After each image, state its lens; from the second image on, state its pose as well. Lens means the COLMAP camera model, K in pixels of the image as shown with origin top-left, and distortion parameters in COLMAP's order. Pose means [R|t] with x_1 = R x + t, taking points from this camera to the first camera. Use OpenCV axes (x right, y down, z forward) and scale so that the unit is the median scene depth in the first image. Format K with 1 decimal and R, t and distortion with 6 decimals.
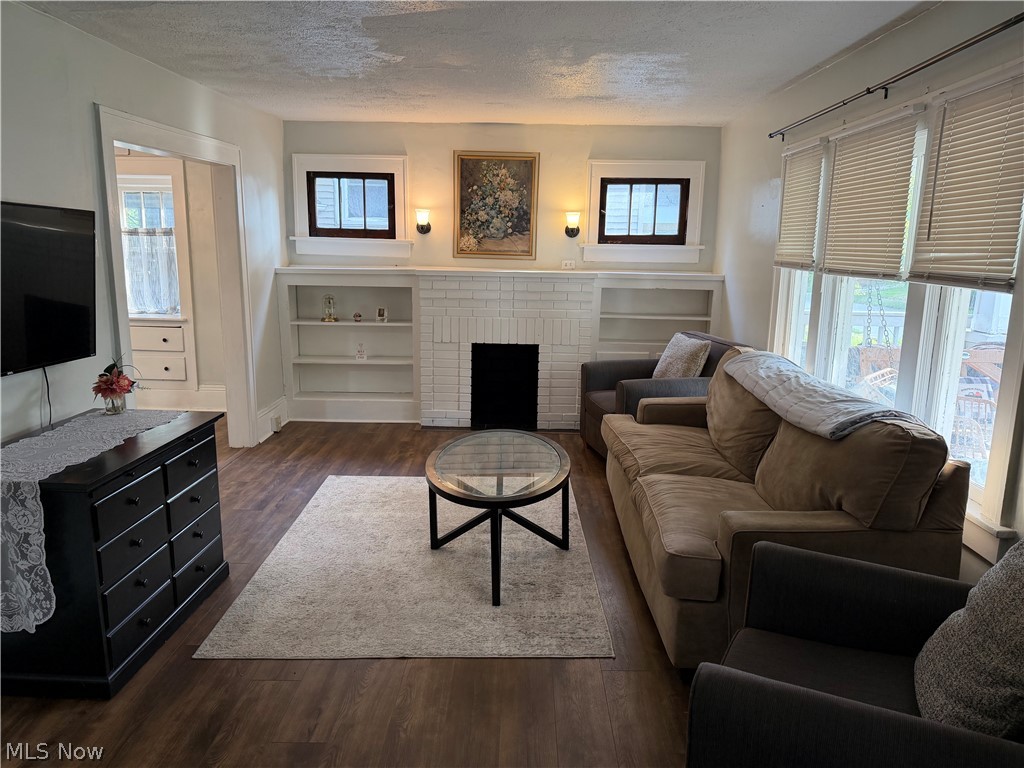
lens RADIAL K [[717.5, 0, 512.0], [0, 717.5, 384.0], [0, 0, 1]] dist [0.076090, -0.080018]
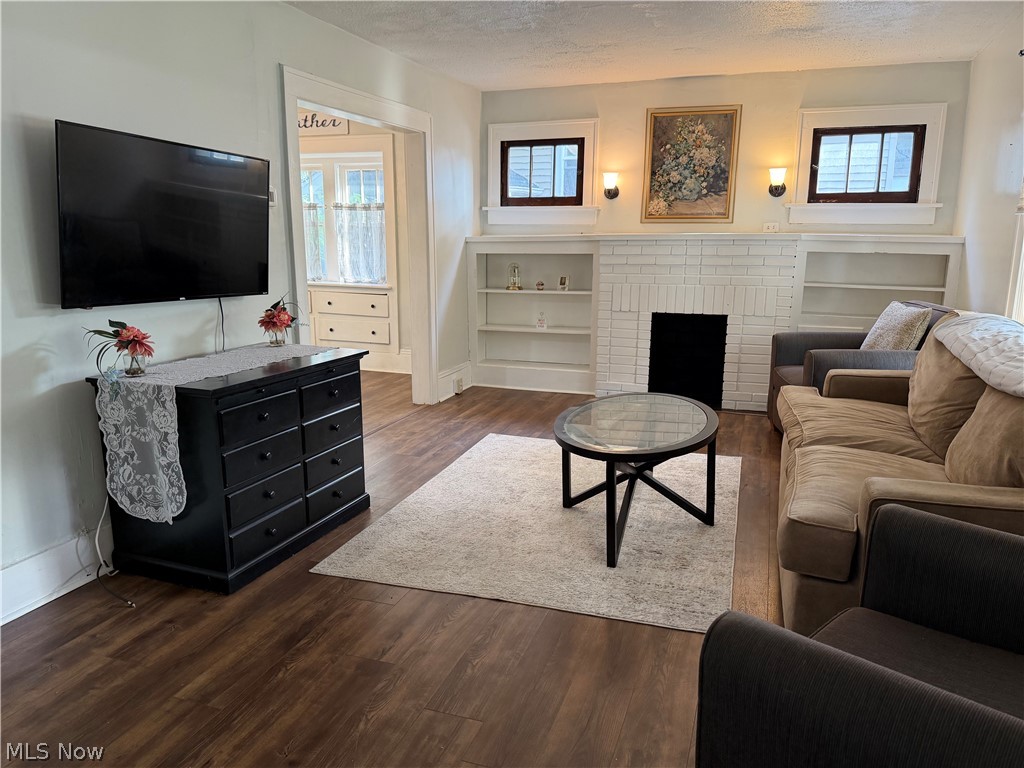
lens RADIAL K [[717.9, 0, 512.0], [0, 717.9, 384.0], [0, 0, 1]] dist [0.134687, -0.222371]
pose [[0.949779, 0.052738, -0.308445, 0.082542], [-0.051056, 0.998604, 0.013526, 0.041814], [0.308728, 0.002901, 0.951146, 0.048497]]
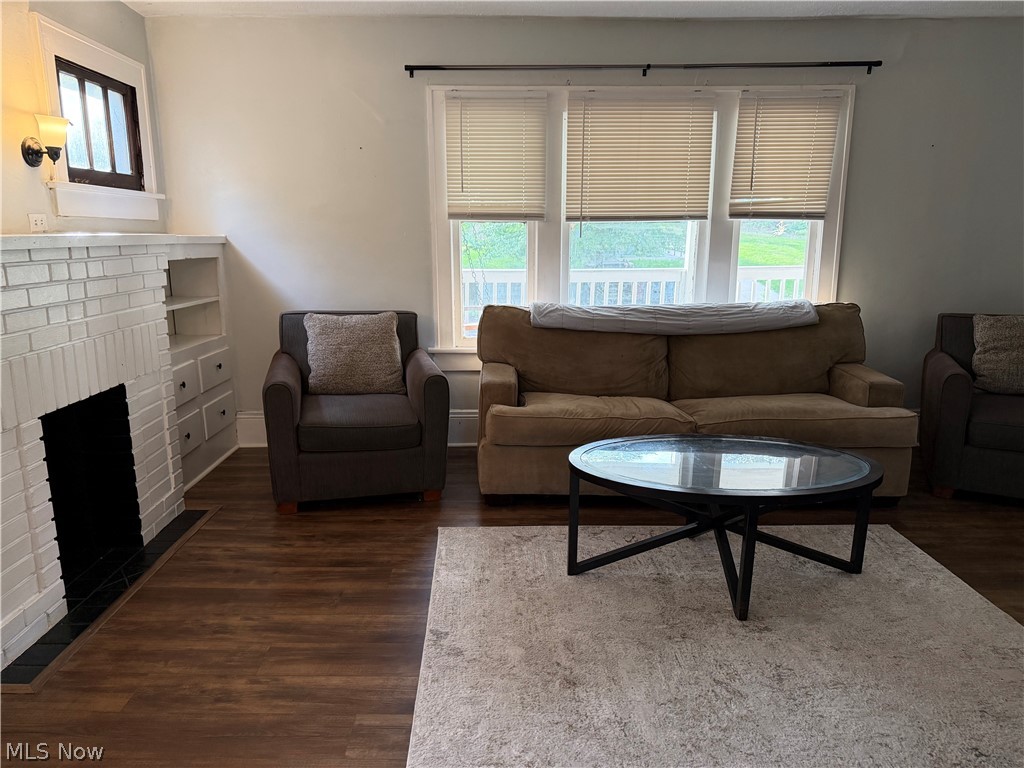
lens RADIAL K [[717.9, 0, 512.0], [0, 717.9, 384.0], [0, 0, 1]] dist [0.134687, -0.222371]
pose [[-0.029217, -0.218415, 0.975419, -0.571267], [0.190877, 0.956659, 0.219931, -0.142006], [-0.981179, 0.192610, 0.013739, 0.910235]]
